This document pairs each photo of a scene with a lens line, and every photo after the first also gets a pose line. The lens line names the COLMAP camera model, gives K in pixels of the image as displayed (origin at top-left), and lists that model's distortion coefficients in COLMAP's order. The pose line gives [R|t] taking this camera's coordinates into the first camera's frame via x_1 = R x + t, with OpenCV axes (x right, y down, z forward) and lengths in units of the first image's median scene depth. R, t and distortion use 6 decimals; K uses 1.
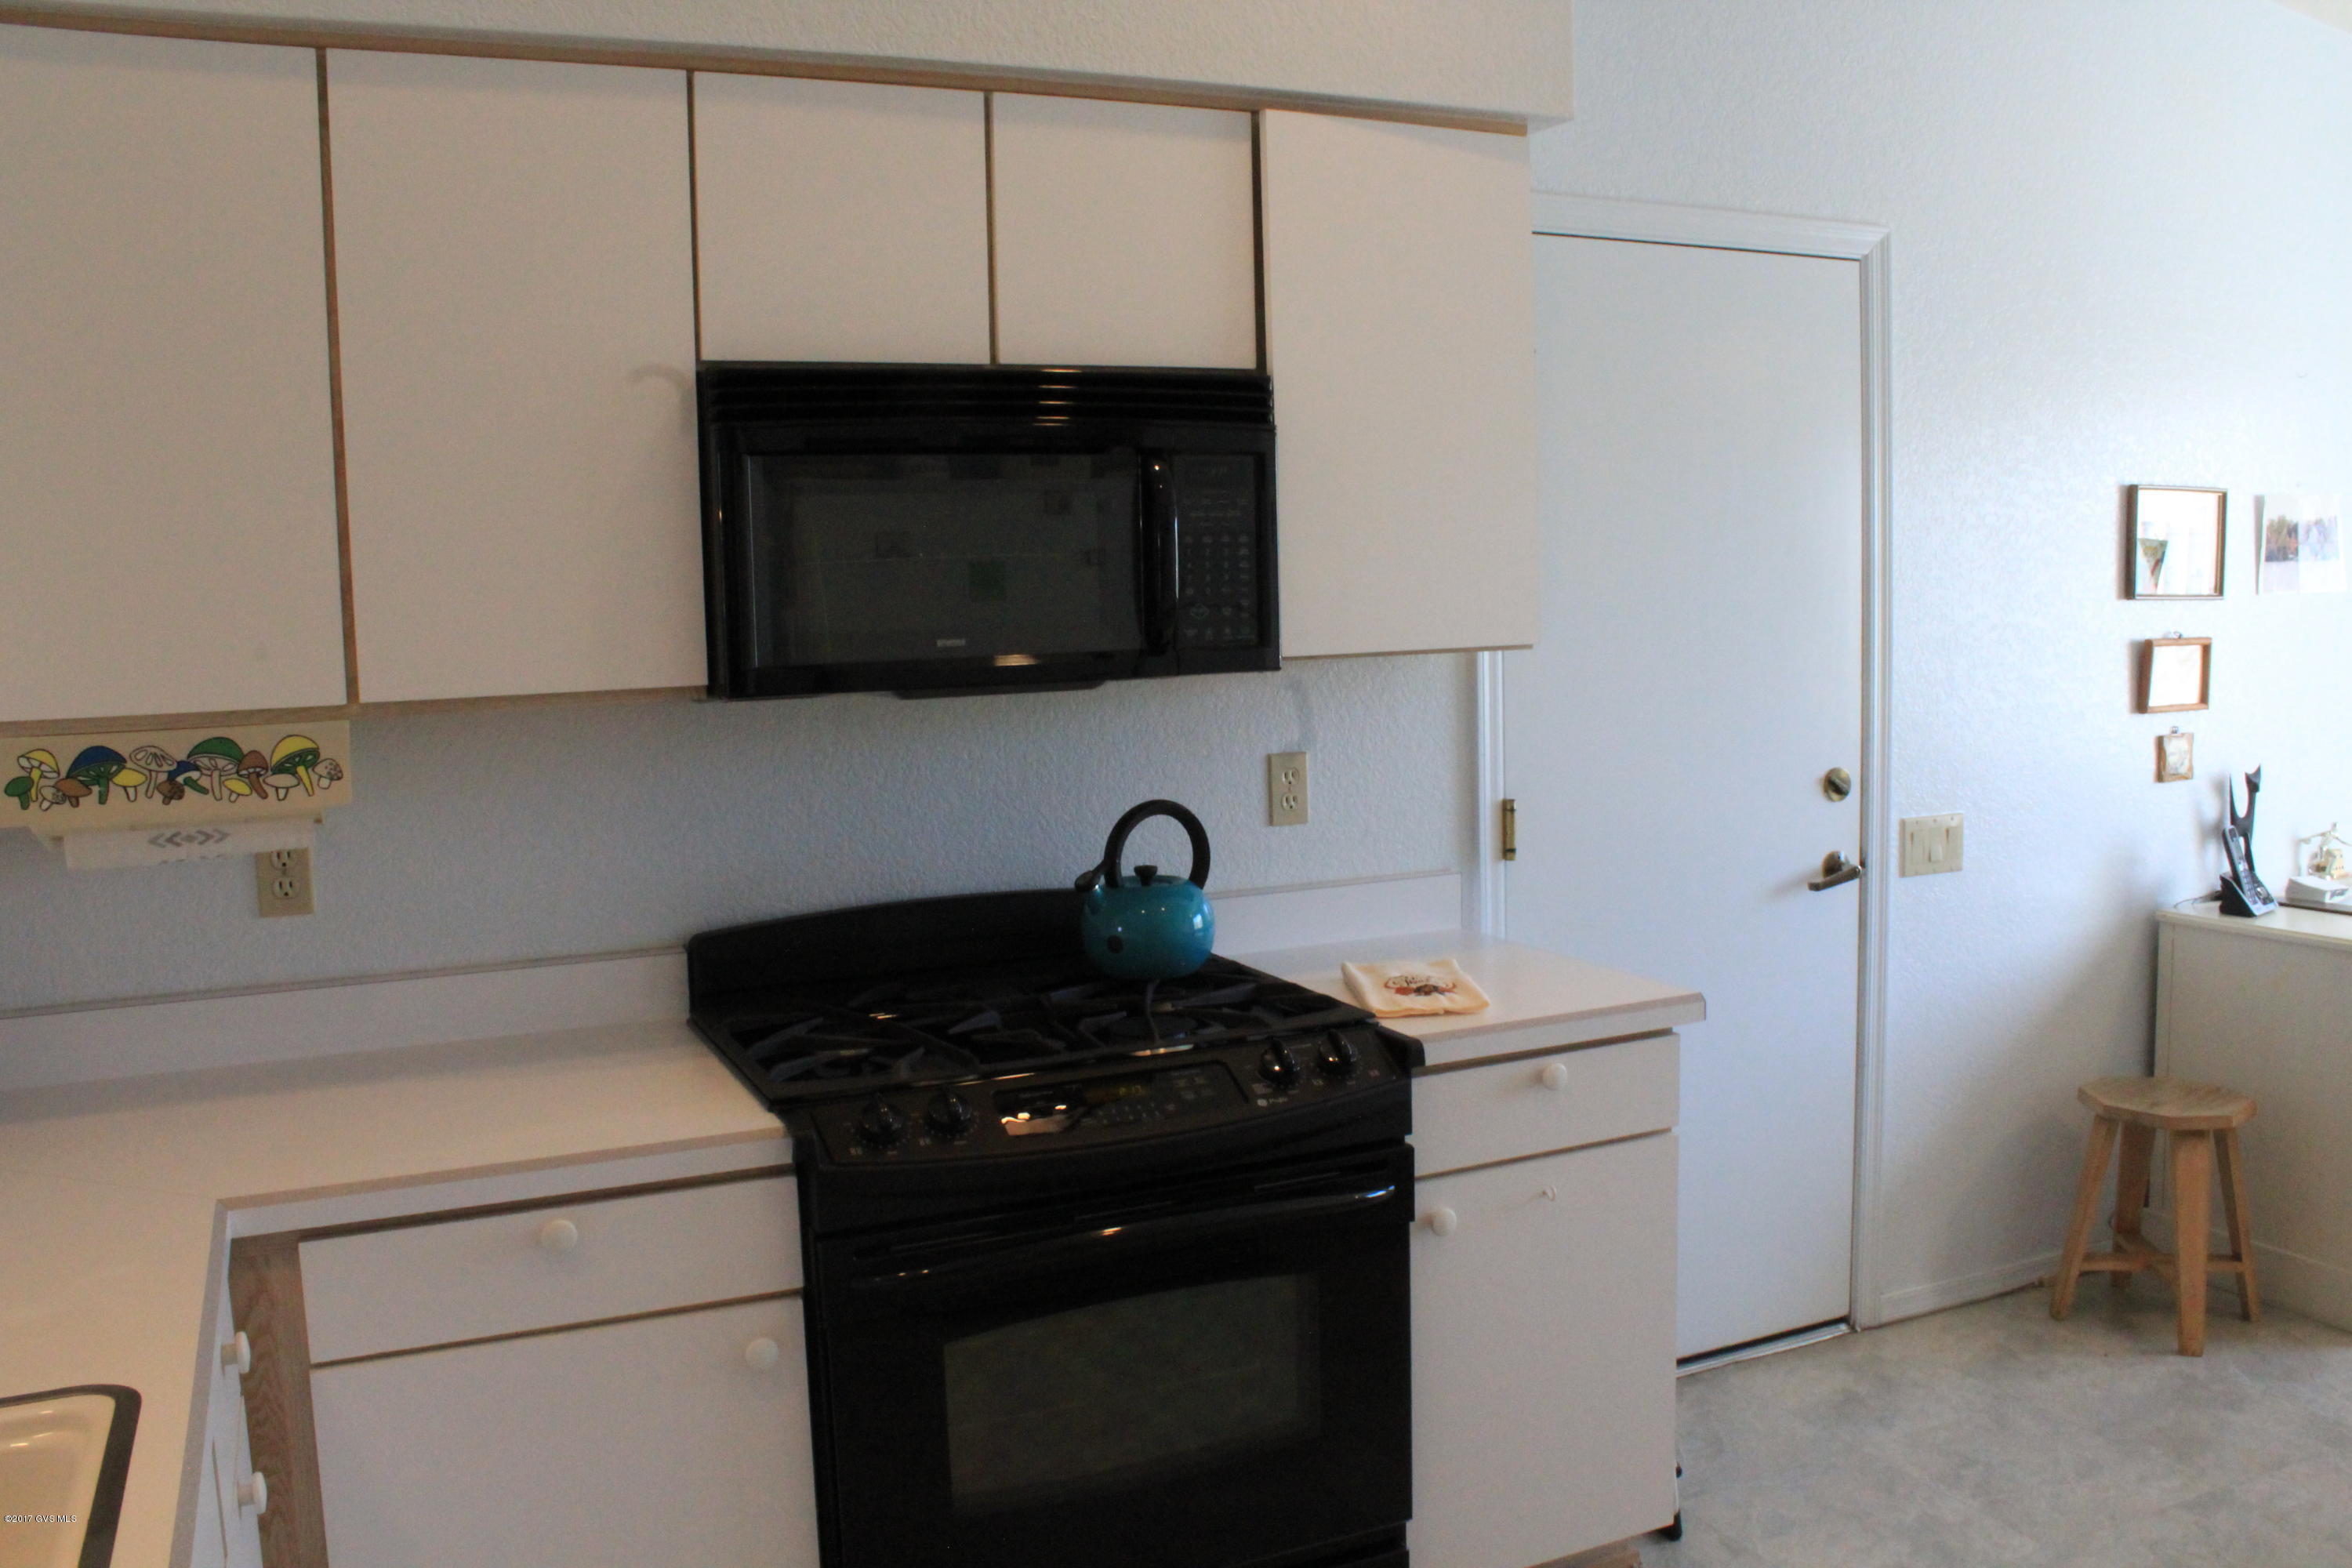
lens RADIAL K [[1963.1, 0, 1177.6], [0, 1963.1, 798.7], [0, 0, 1]] dist [-0.095953, -0.003919]
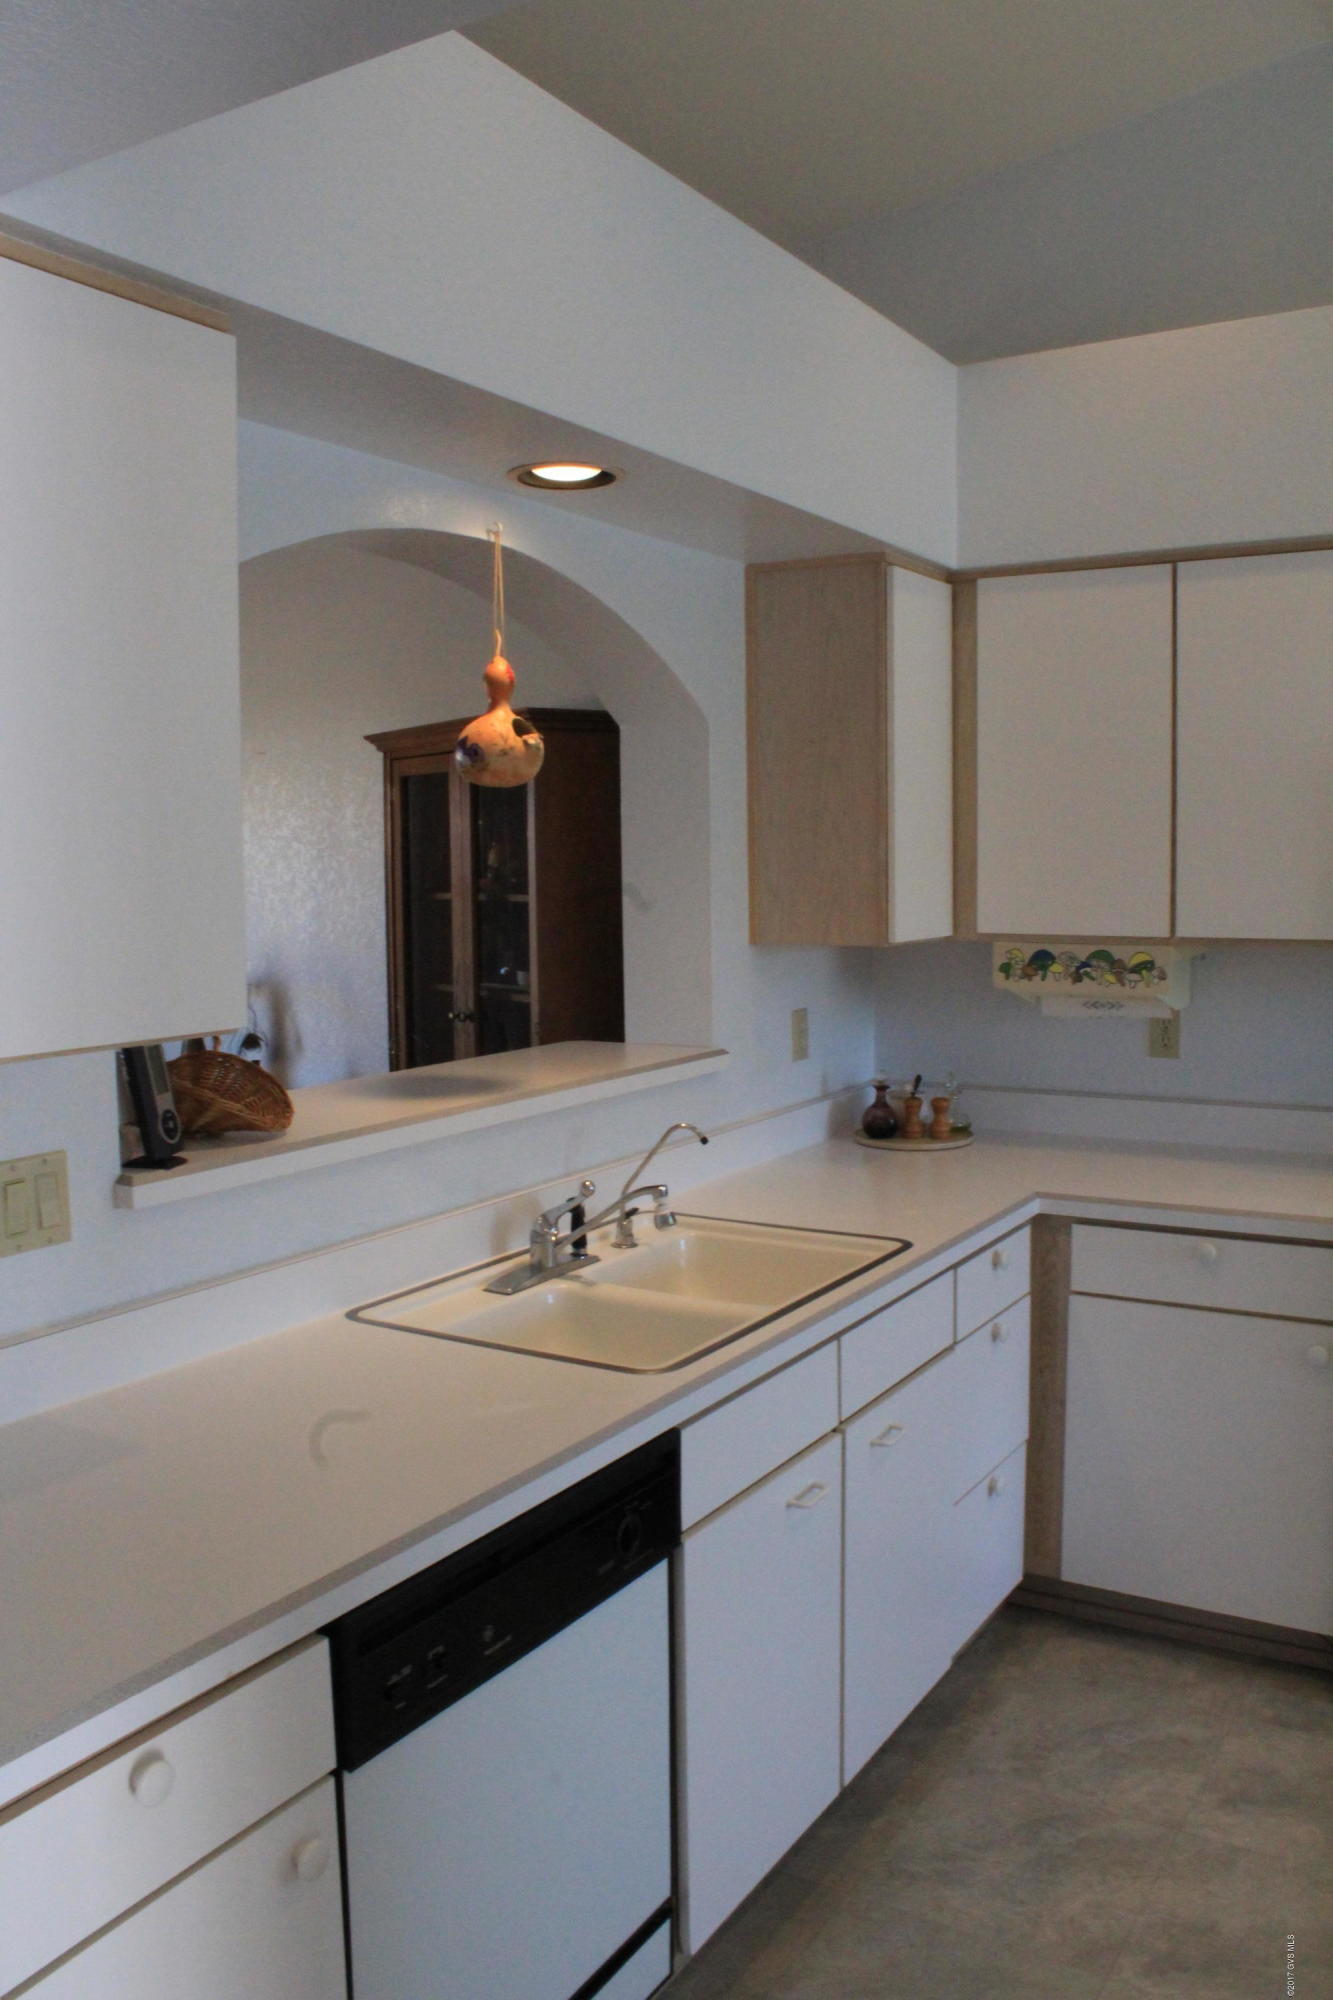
lens RADIAL K [[1669.3, 0, 667.2], [0, 1669.3, 1003.6], [0, 0, 1]] dist [-0.095953, -0.003919]
pose [[0.561775, 0.095896, -0.821713, 0.560370], [-0.093732, 0.994241, 0.051949, -0.024637], [0.821963, 0.047837, 0.567529, -0.224480]]
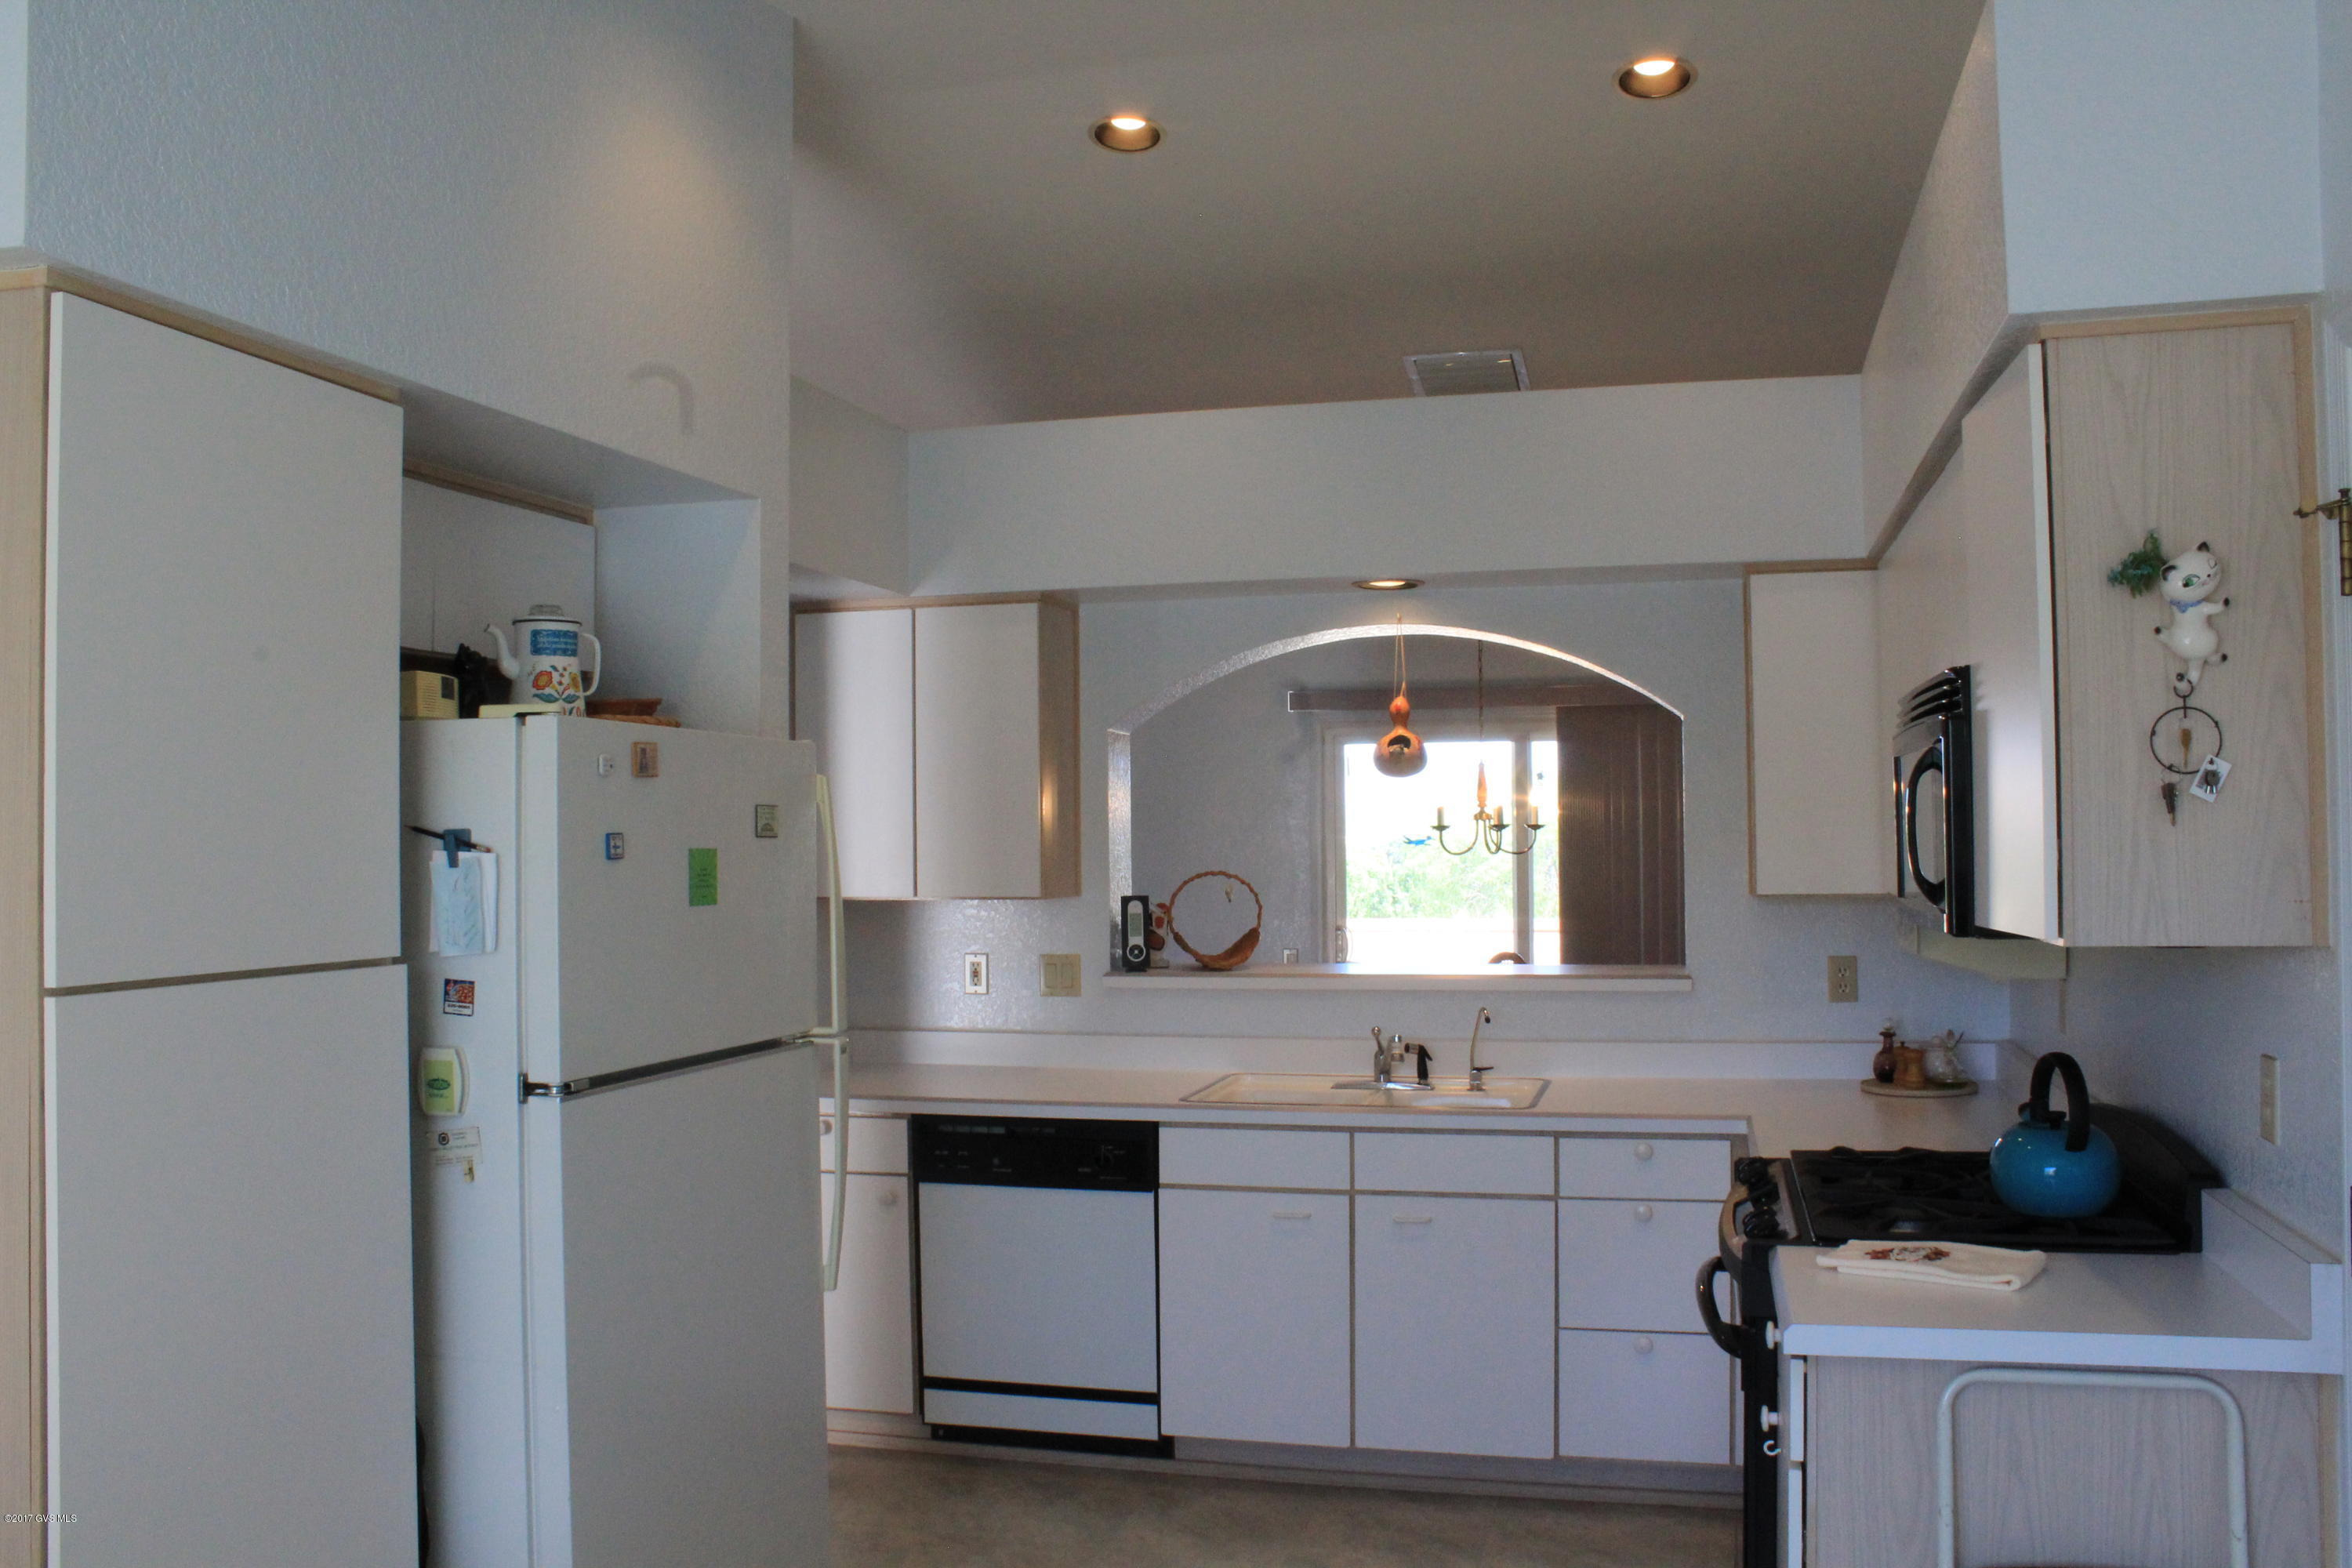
lens RADIAL K [[1963.1, 0, 1174.3], [0, 1963.1, 777.0], [0, 0, 1]] dist [-0.095953, -0.003919]
pose [[-0.637215, 0.018645, -0.770461, 1.514431], [-0.057297, 0.995795, 0.071485, -0.289921], [0.768553, 0.089696, -0.633467, 1.844982]]
